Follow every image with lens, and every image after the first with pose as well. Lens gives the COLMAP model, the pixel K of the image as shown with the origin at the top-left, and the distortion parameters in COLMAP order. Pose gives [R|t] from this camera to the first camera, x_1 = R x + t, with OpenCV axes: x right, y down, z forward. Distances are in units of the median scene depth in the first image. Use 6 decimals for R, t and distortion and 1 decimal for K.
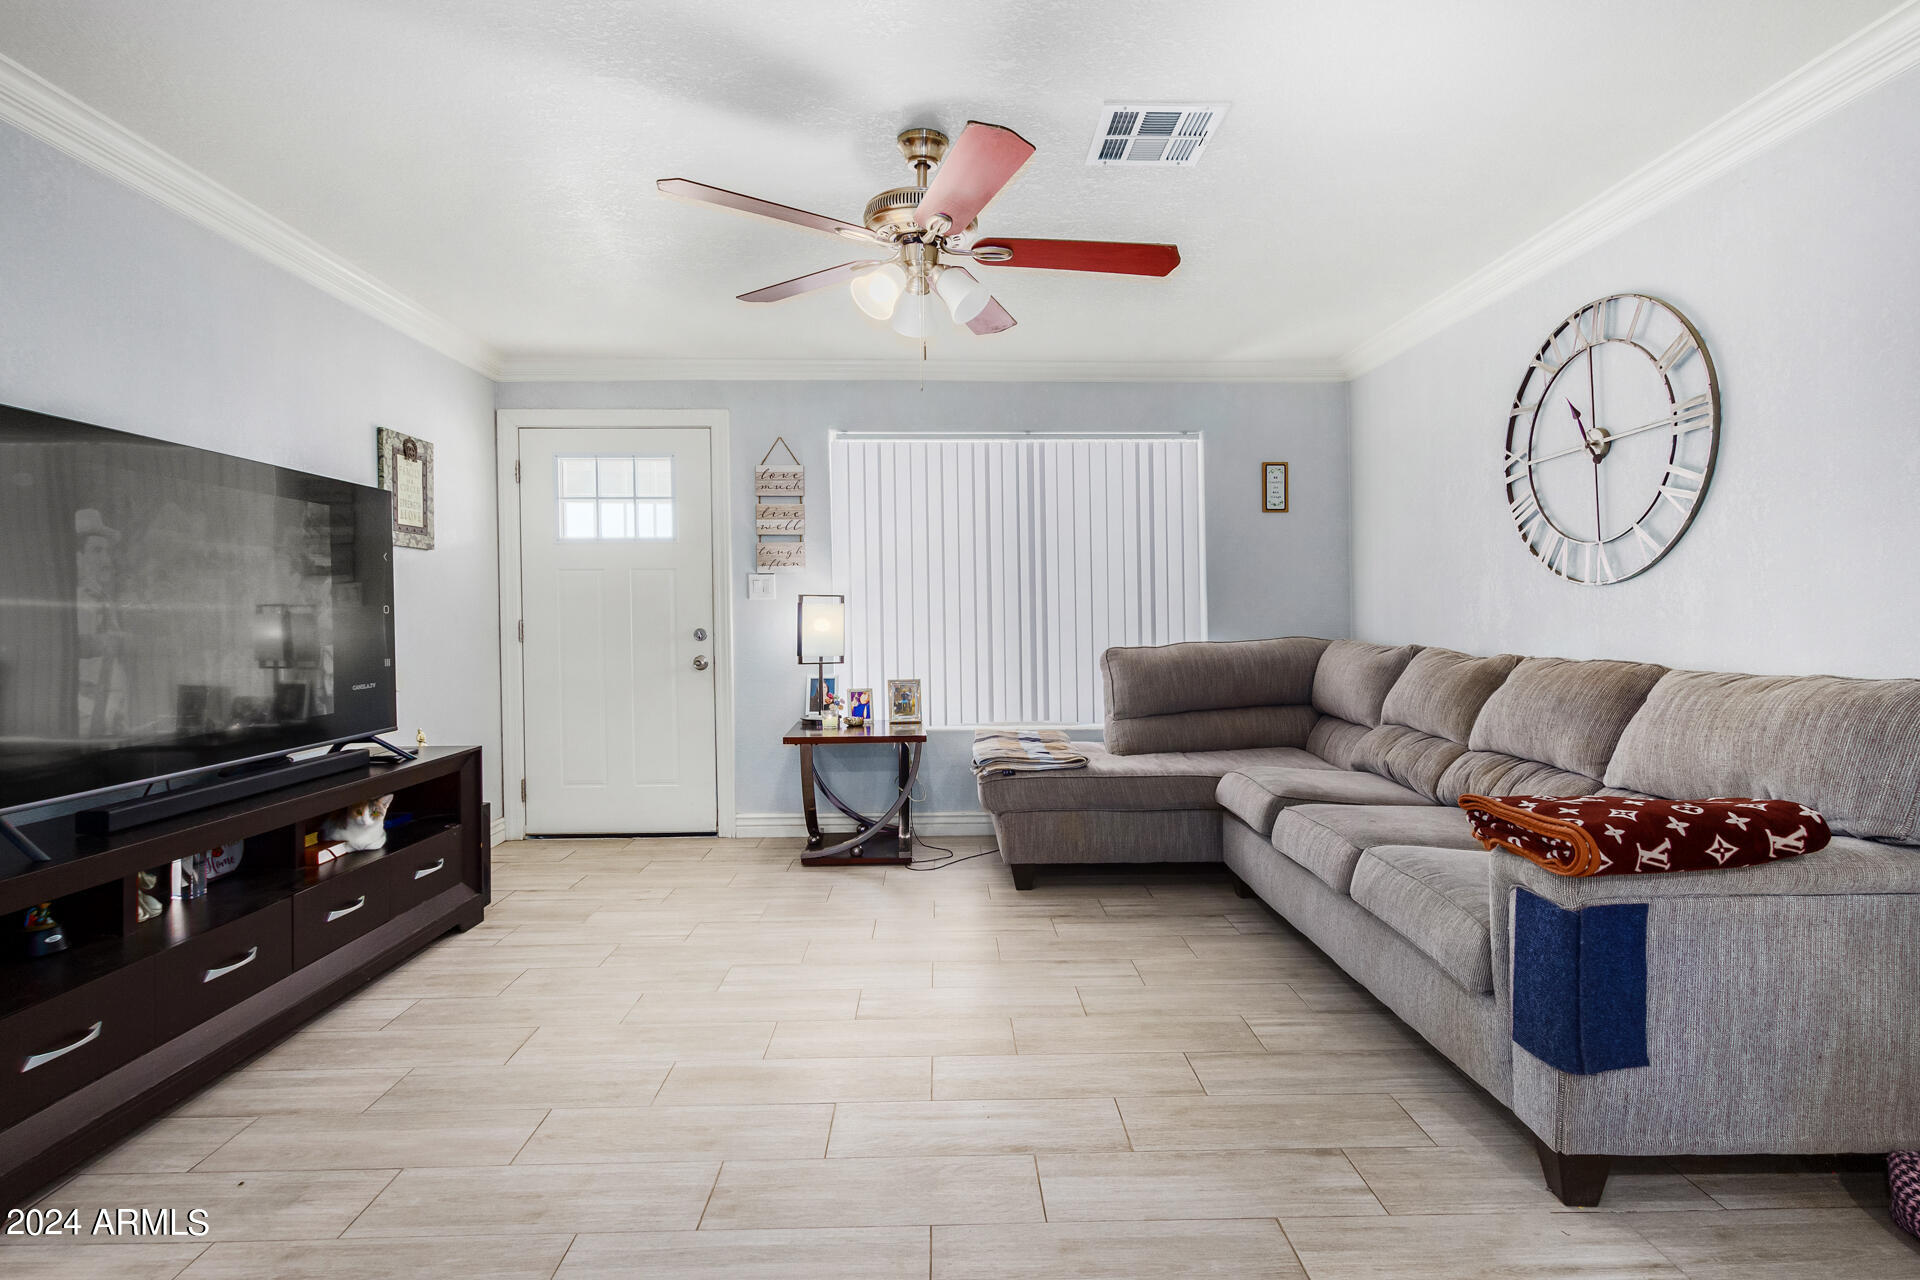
lens RADIAL K [[866.7, 0, 1030.4], [0, 866.7, 626.1], [0, 0, 1]] dist [0.005339, -0.000091]
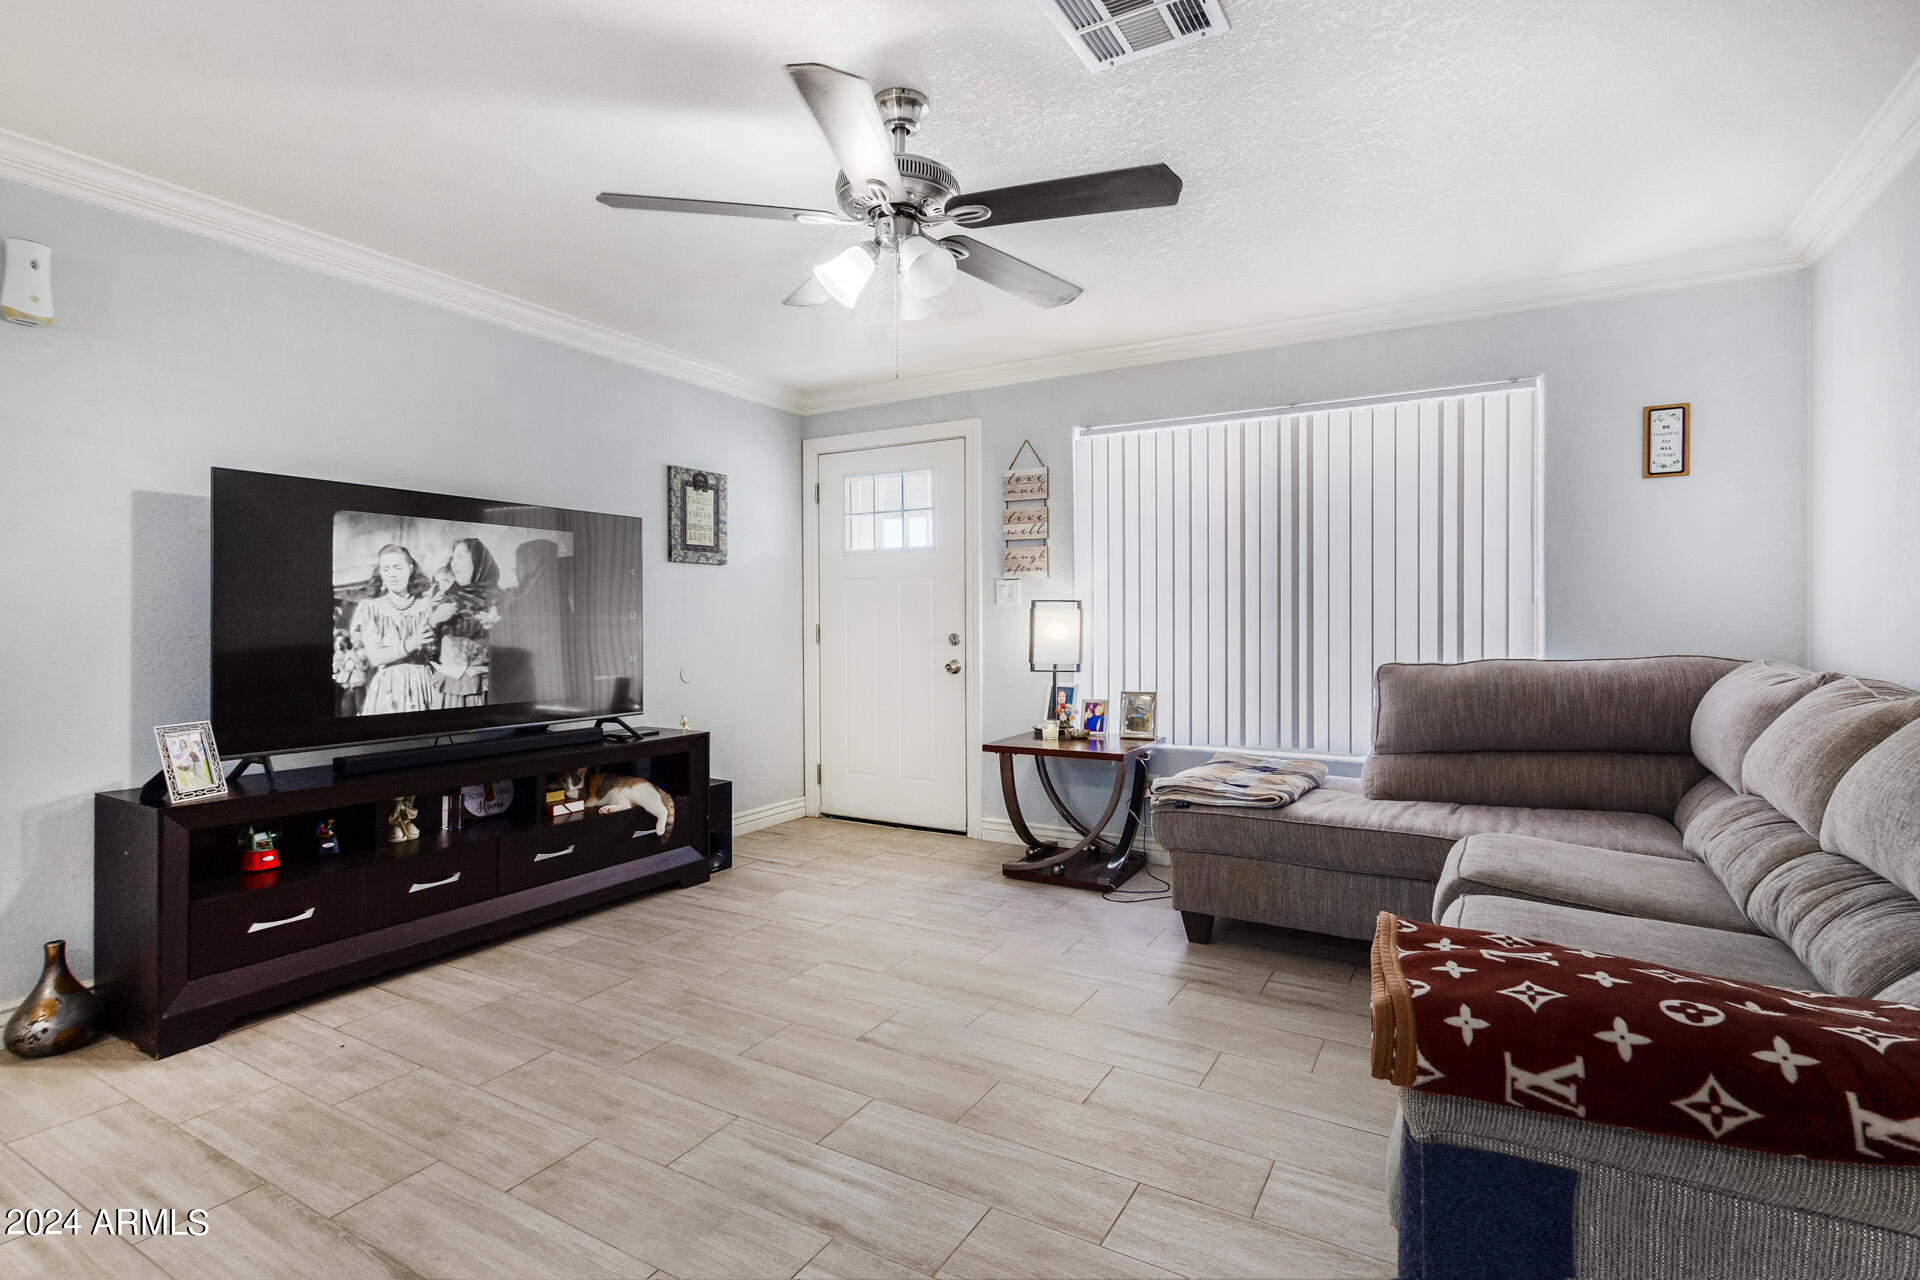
lens RADIAL K [[895.4, 0, 954.0], [0, 895.4, 642.2], [0, 0, 1]] dist [0.004300, -0.000565]
pose [[0.859627, 0.016389, -0.510659, 0.204405], [-0.010767, 0.999845, 0.013965, -0.002295], [0.510808, -0.006506, 0.859670, 0.104519]]
